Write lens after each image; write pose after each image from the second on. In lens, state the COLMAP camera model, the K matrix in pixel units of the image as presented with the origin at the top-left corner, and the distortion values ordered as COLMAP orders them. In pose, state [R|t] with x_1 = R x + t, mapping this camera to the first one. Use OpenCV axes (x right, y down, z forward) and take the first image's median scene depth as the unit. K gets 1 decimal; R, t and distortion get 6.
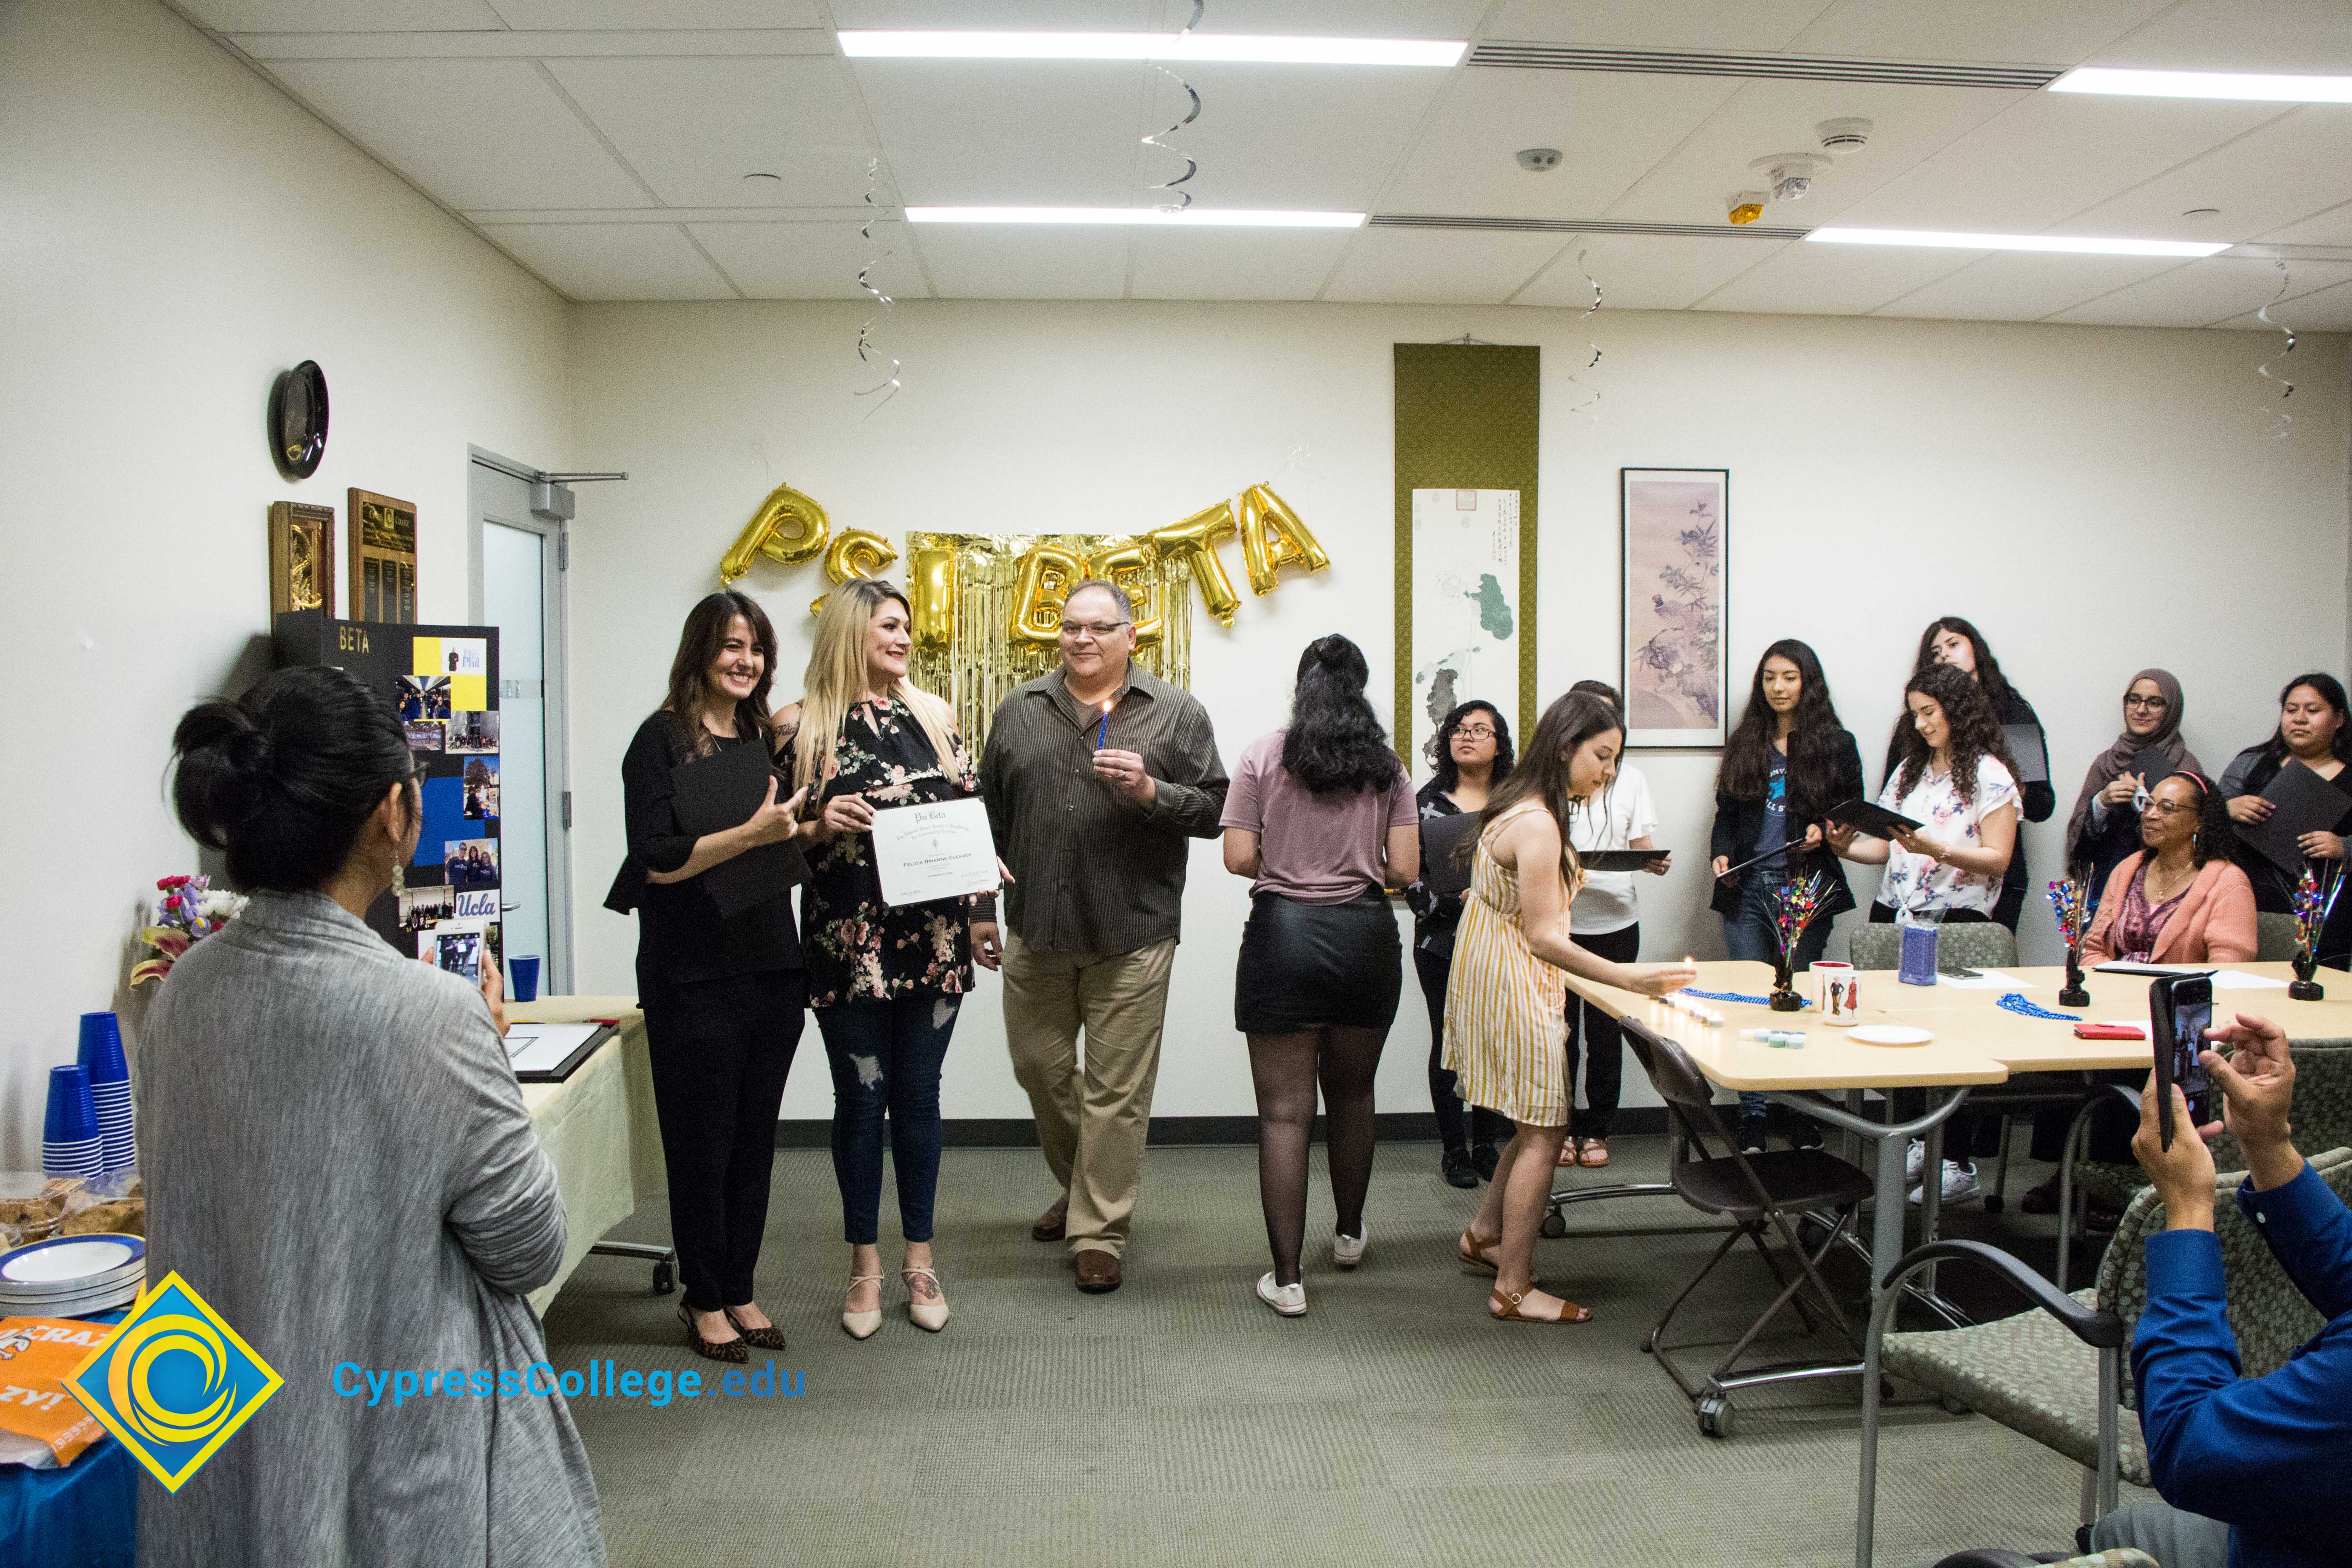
lens RADIAL K [[1934.4, 0, 1183.5], [0, 1934.4, 803.7], [0, 0, 1]] dist [-0.187969, 0.159151]
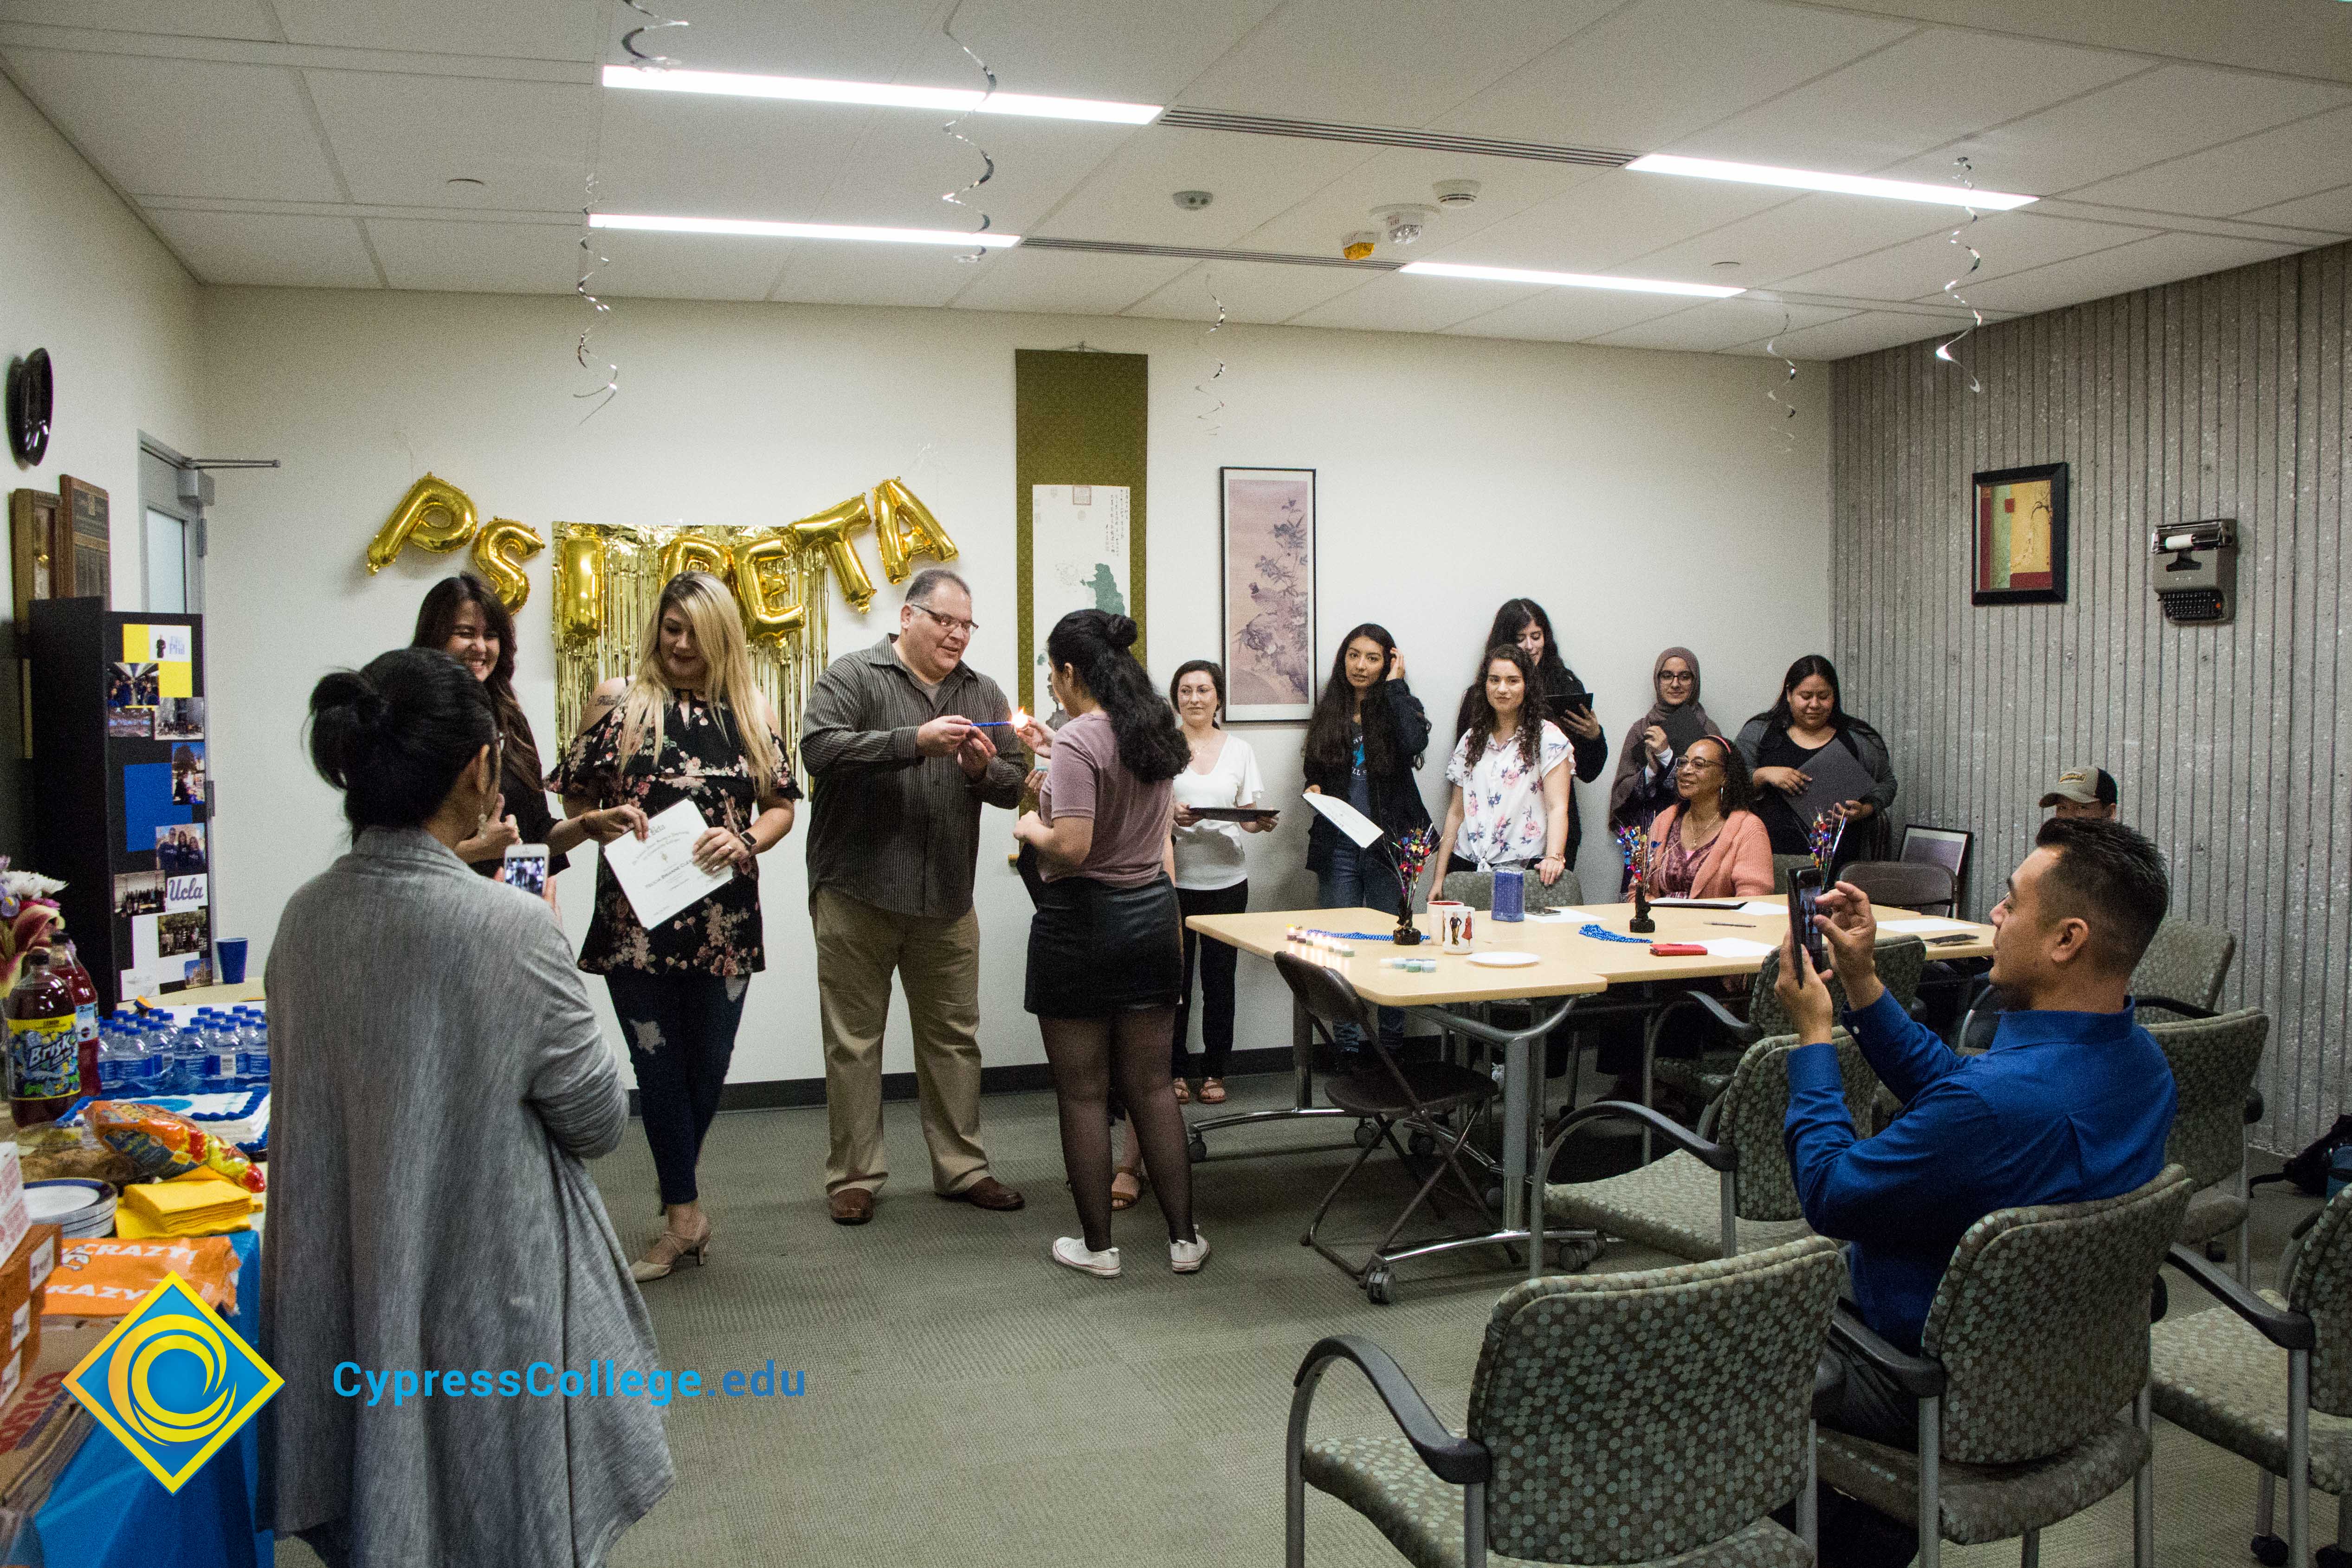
lens RADIAL K [[1967.5, 0, 1189.3], [0, 1967.5, 803.6], [0, 0, 1]] dist [-0.187416, 0.161249]
pose [[0.965442, -0.022153, 0.259675, -0.110609], [0.020495, 0.999749, 0.009091, 0.009115], [-0.259811, -0.003455, 0.965653, -0.109270]]
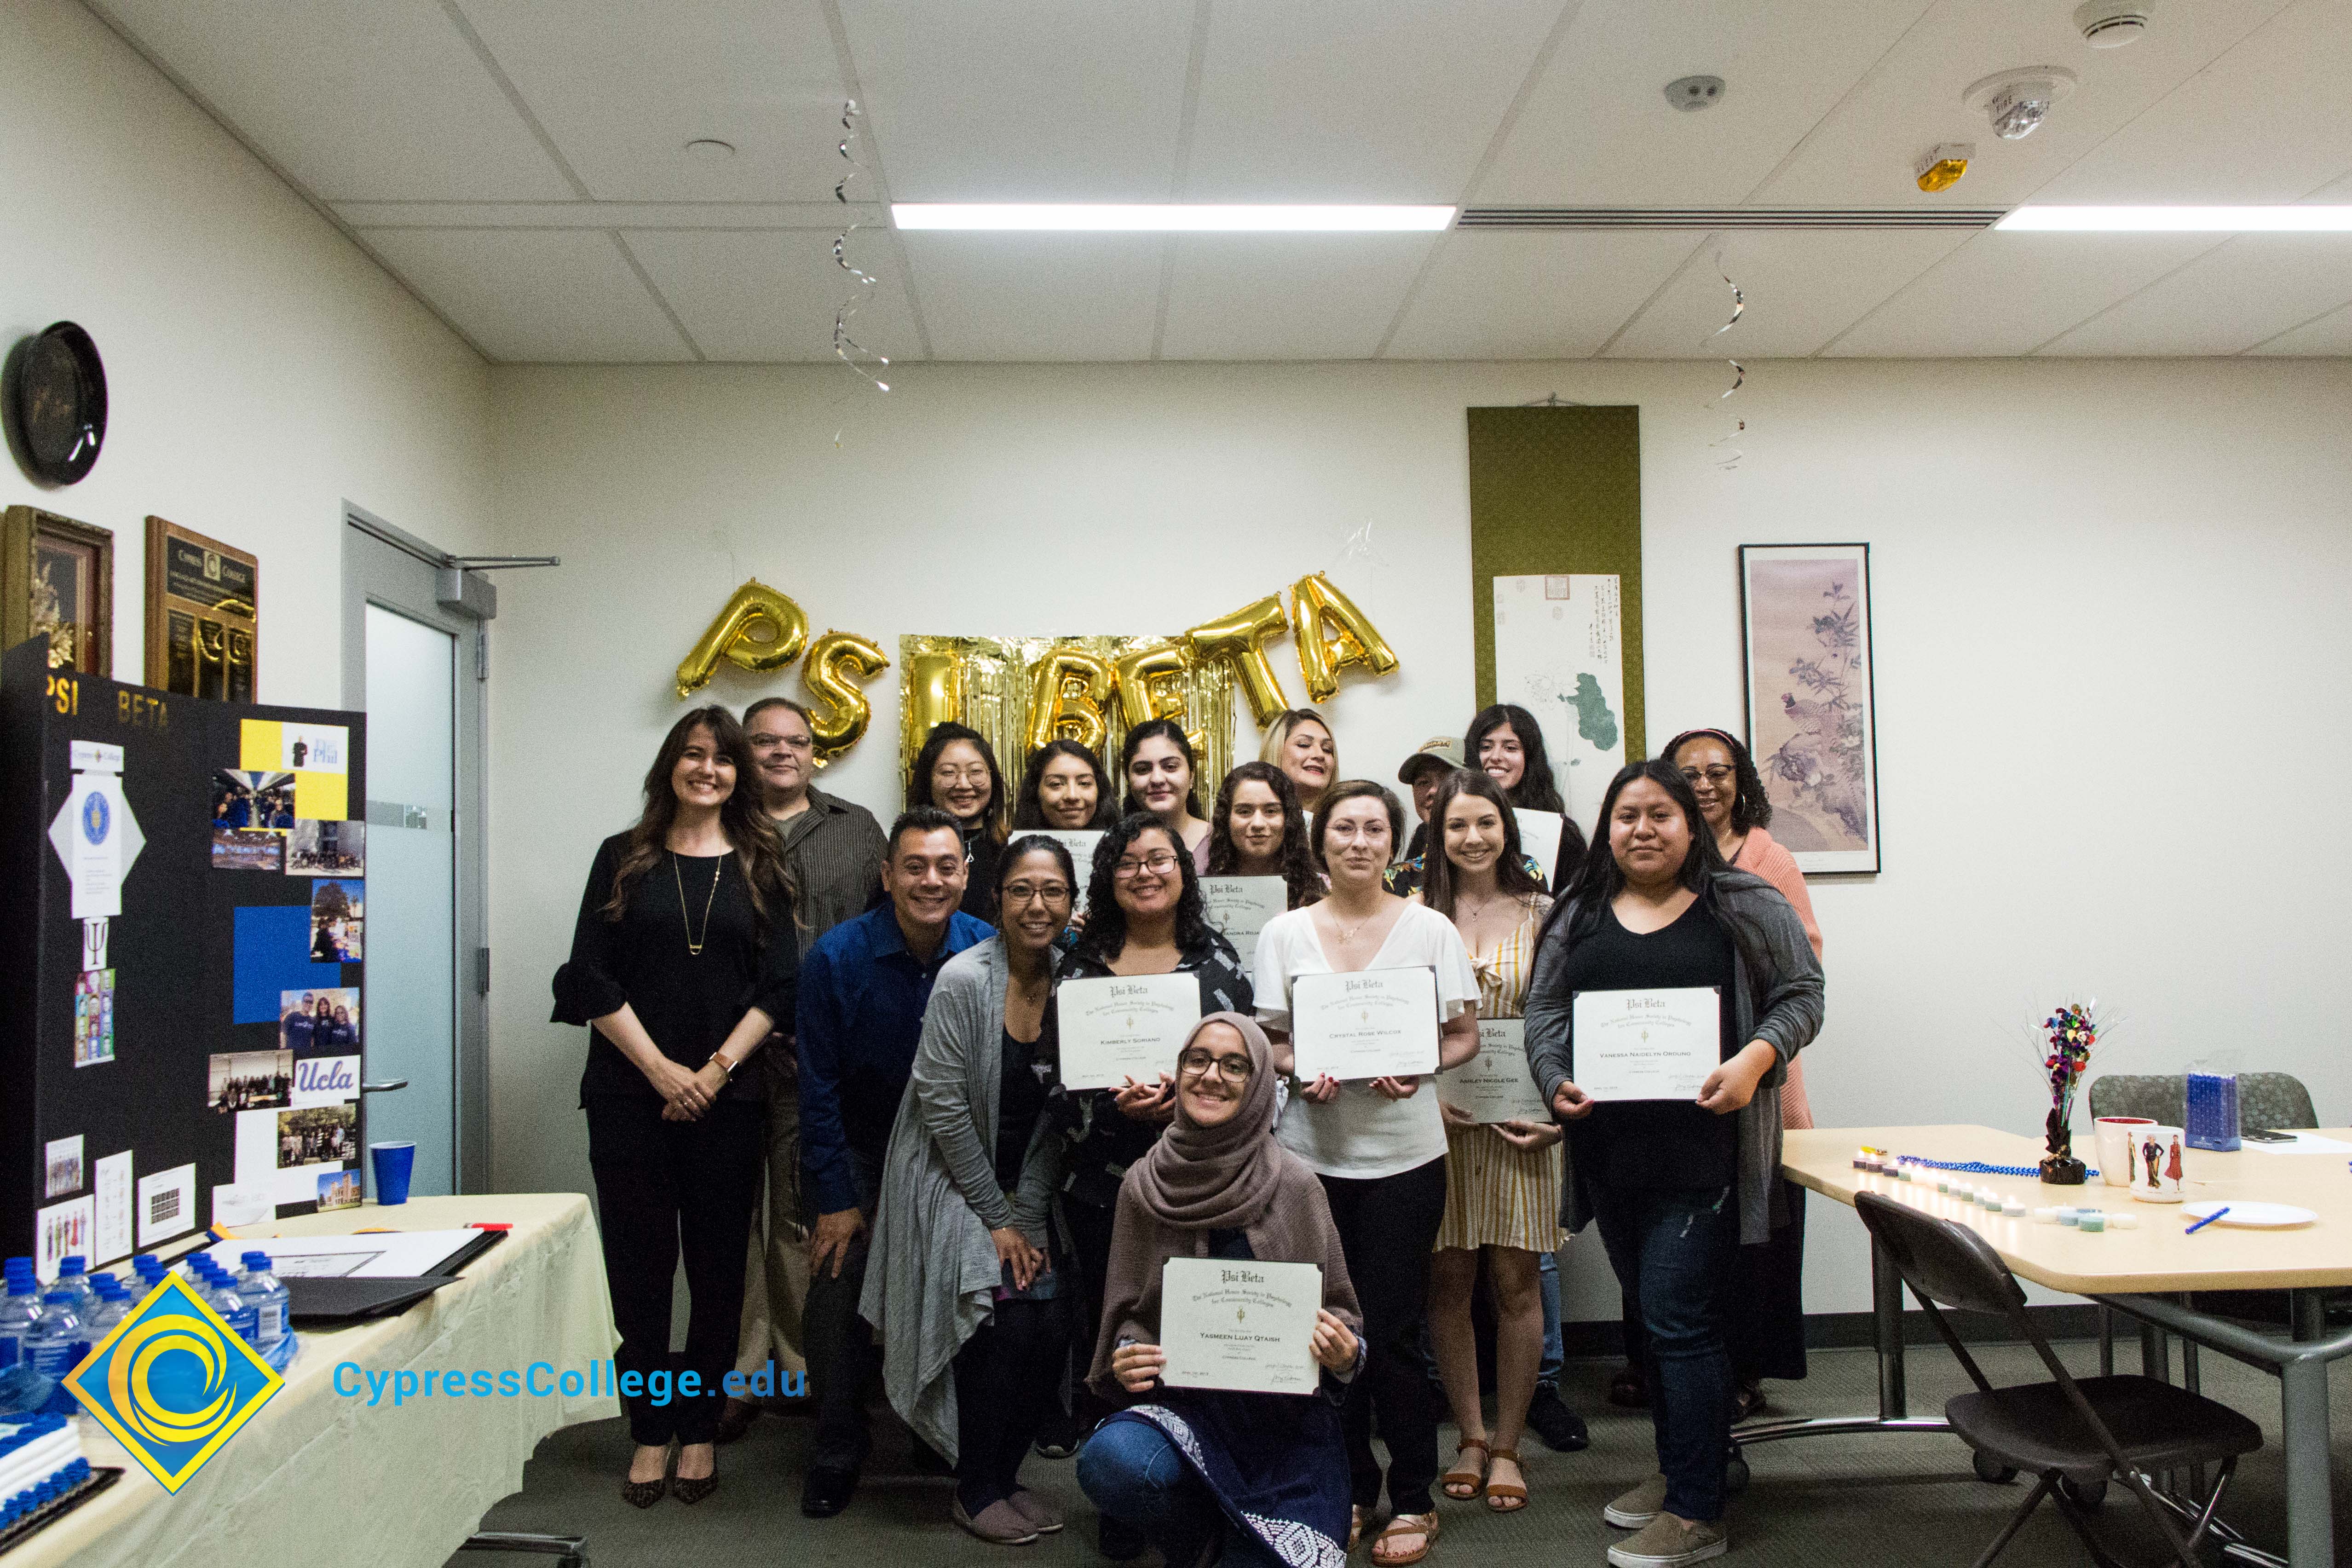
lens RADIAL K [[1924.1, 0, 1184.0], [0, 1924.1, 797.2], [0, 0, 1]] dist [0.003100, 0.003027]
pose [[0.999826, -0.018349, 0.003274, -0.029535], [0.018595, 0.993994, -0.107841, 0.030272], [-0.001275, 0.107883, 0.994163, 0.208657]]
